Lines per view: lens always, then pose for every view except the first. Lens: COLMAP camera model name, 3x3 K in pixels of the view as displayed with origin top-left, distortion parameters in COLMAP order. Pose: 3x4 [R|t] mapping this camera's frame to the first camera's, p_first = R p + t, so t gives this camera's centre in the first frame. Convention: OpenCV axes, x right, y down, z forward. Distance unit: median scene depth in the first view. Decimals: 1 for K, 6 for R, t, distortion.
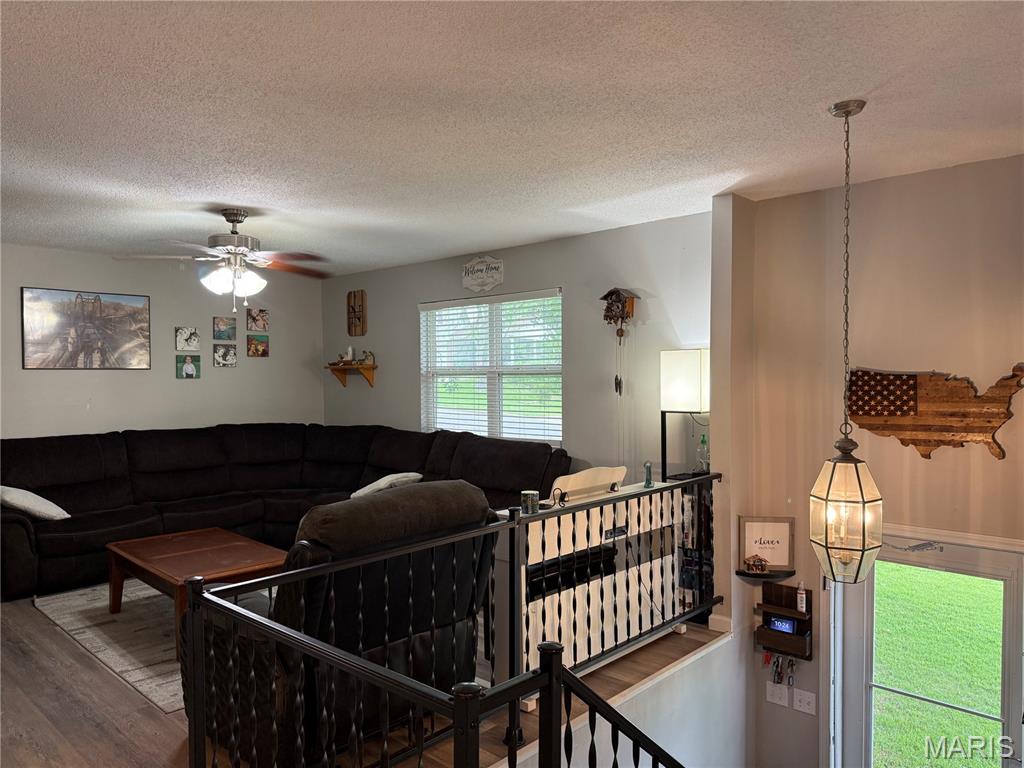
lens RADIAL K [[710.3, 0, 512.9], [0, 710.3, 385.2], [0, 0, 1]] dist [0.026716, -0.054266]
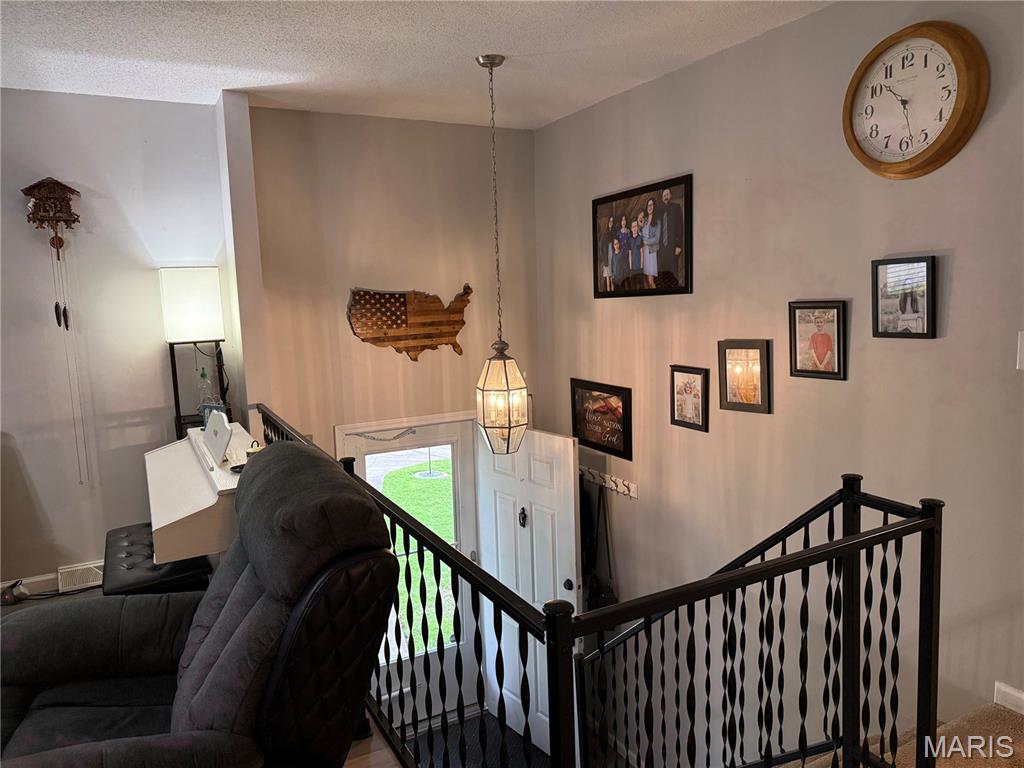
lens RADIAL K [[710.3, 0, 513.0], [0, 710.3, 393.0], [0, 0, 1]] dist [0.026716, -0.054266]
pose [[0.316040, -0.135985, 0.938950, -0.531841], [0.039966, 0.990705, 0.130028, 0.003072], [-0.947904, -0.003568, 0.318537, 0.435698]]
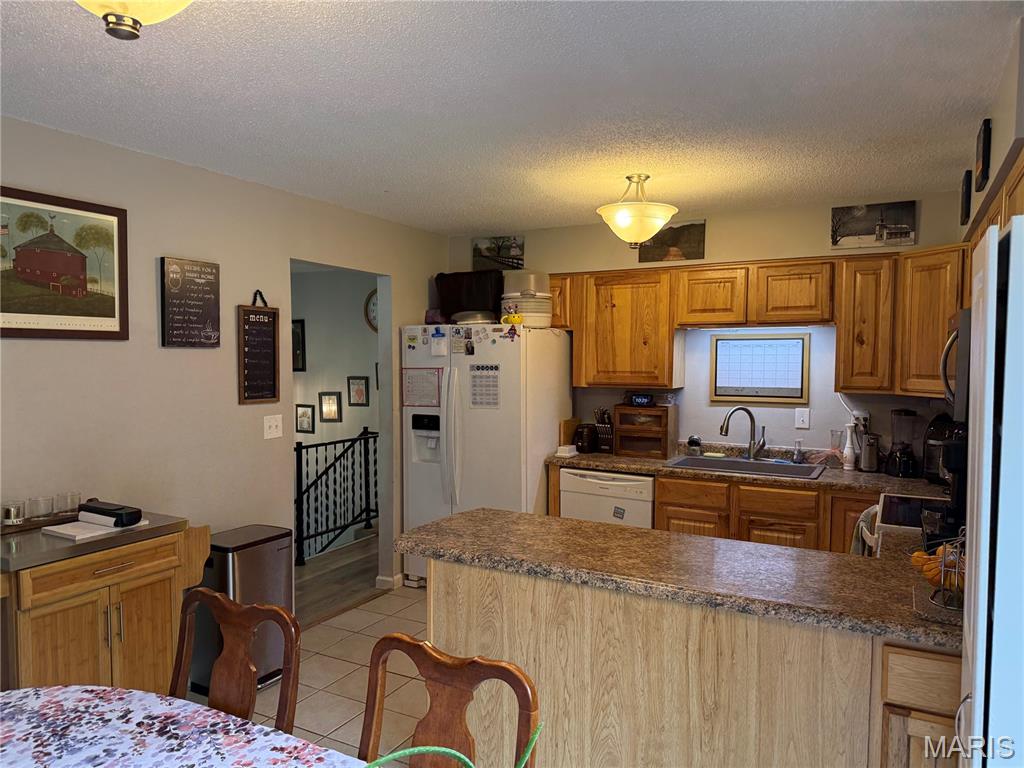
lens RADIAL K [[710.3, 0, 516.4], [0, 710.3, 388.6], [0, 0, 1]] dist [0.026716, -0.054266]
pose [[-0.256237, -0.046468, 0.965497, -1.770102], [0.004830, 0.998770, 0.049351, -0.046422], [-0.966602, 0.017309, -0.255697, 0.450120]]
